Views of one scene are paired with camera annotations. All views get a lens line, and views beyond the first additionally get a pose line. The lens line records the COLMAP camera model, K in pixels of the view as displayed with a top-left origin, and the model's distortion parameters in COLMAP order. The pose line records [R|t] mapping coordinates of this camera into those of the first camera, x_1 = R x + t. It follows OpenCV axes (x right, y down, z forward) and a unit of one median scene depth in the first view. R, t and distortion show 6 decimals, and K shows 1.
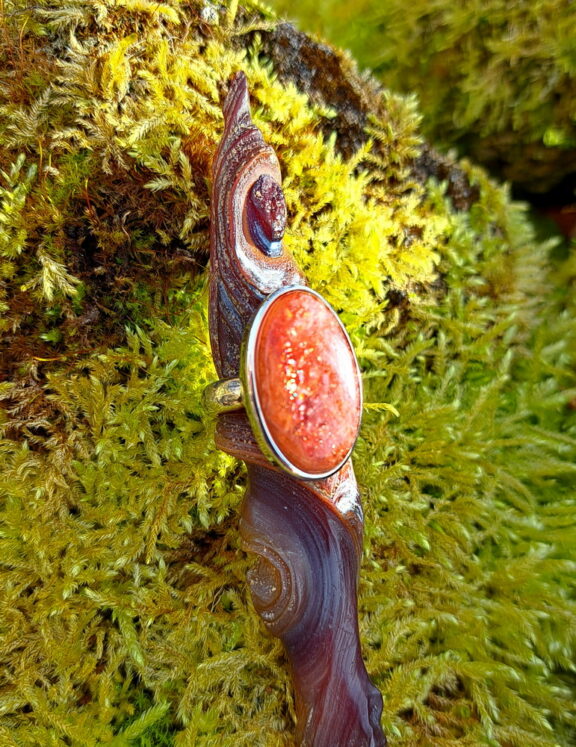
lens RADIAL K [[770.1, 0, 278.3], [0, 770.1, 387.6], [0, 0, 1]] dist [-0.005424, -0.040757]
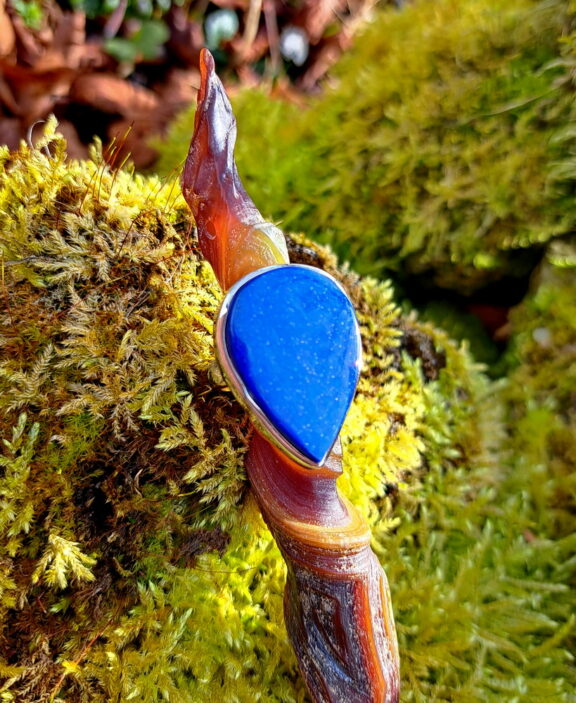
lens RADIAL K [[673.1, 0, 287.9], [0, 673.1, 339.5], [0, 0, 1]] dist [0.003876, -0.076983]
pose [[0.990442, -0.033553, 0.133788, -0.093323], [0.039407, 0.998368, -0.041344, -0.279776], [-0.132182, 0.046221, 0.990147, 0.100791]]
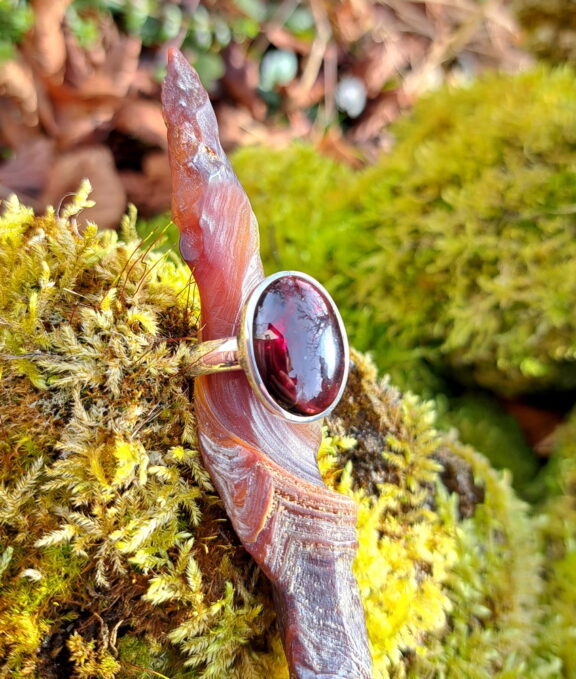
lens RADIAL K [[710.1, 0, 290.6], [0, 710.1, 301.7], [0, 0, 1]] dist [0.009239, -0.109213]
pose [[0.987729, 0.112120, 0.108724, -0.107503], [-0.095817, 0.984773, -0.145057, -0.376455], [-0.123332, 0.132860, 0.983432, 0.152548]]
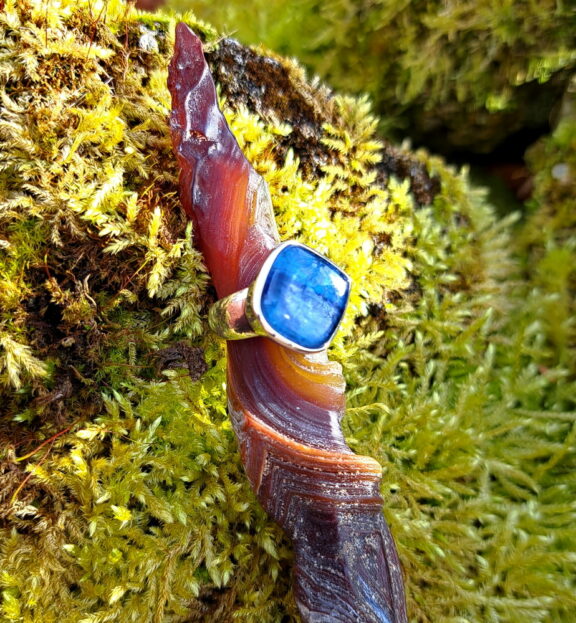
lens RADIAL K [[696.2, 0, 272.6], [0, 696.2, 349.4], [0, 0, 1]] dist [-0.002441, -0.057350]
pose [[0.992315, -0.119713, 0.031309, -0.008353], [0.118161, 0.991861, 0.047432, -0.121610], [-0.036733, -0.043368, 0.998384, 0.110441]]
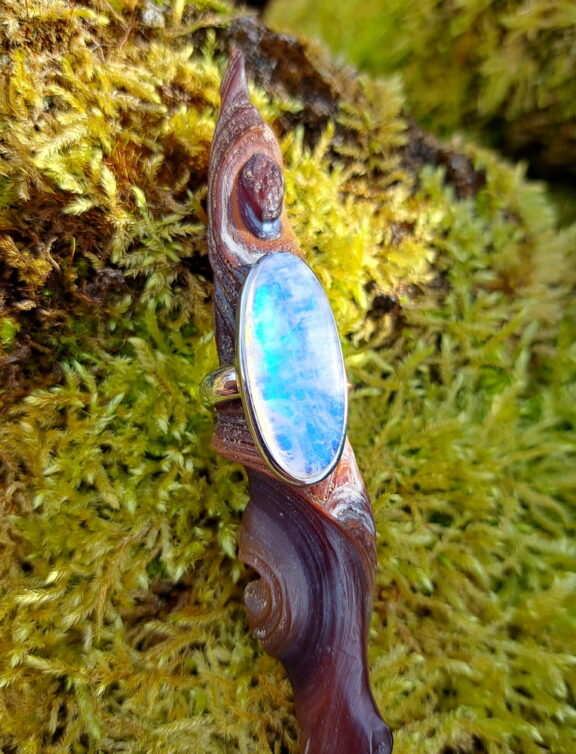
lens RADIAL K [[713.6, 0, 288.8], [0, 713.6, 387.5], [0, 0, 1]] dist [-0.045486, 0.006257]
pose [[0.988269, -0.070704, -0.135373, 0.143676], [0.070680, 0.997487, -0.004991, -0.023034], [0.135386, -0.004636, 0.990782, 0.165320]]
